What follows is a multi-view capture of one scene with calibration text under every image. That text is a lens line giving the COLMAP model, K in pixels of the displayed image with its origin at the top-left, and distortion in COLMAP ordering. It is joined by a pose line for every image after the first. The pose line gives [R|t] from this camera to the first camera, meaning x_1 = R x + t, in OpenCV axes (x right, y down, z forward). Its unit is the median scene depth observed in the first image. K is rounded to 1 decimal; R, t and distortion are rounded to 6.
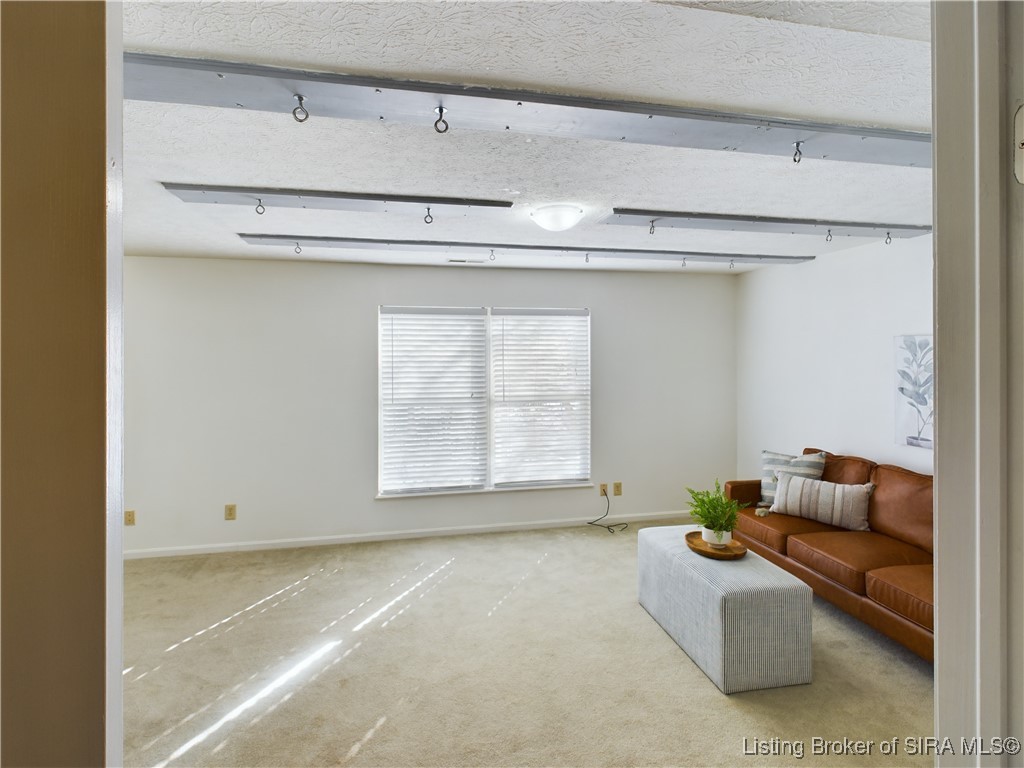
lens RADIAL K [[539.4, 0, 510.7], [0, 539.4, 351.7], [0, 0, 1]] dist [-0.000356, 0.000631]
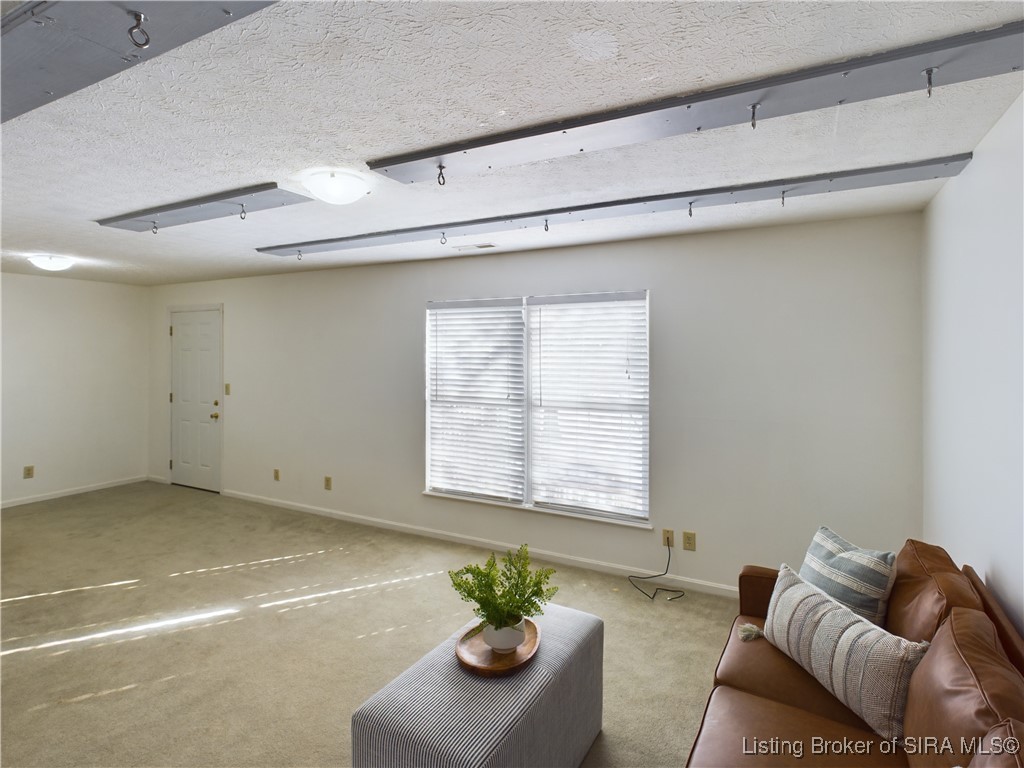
lens RADIAL K [[546.3, 0, 515.9], [0, 546.3, 350.3], [0, 0, 1]] dist [-0.000048, 0.000144]
pose [[0.761723, 0.003745, -0.647892, 0.533184], [-0.000874, 0.999988, 0.004753, 0.000071], [0.647902, -0.003054, 0.761718, 0.333230]]
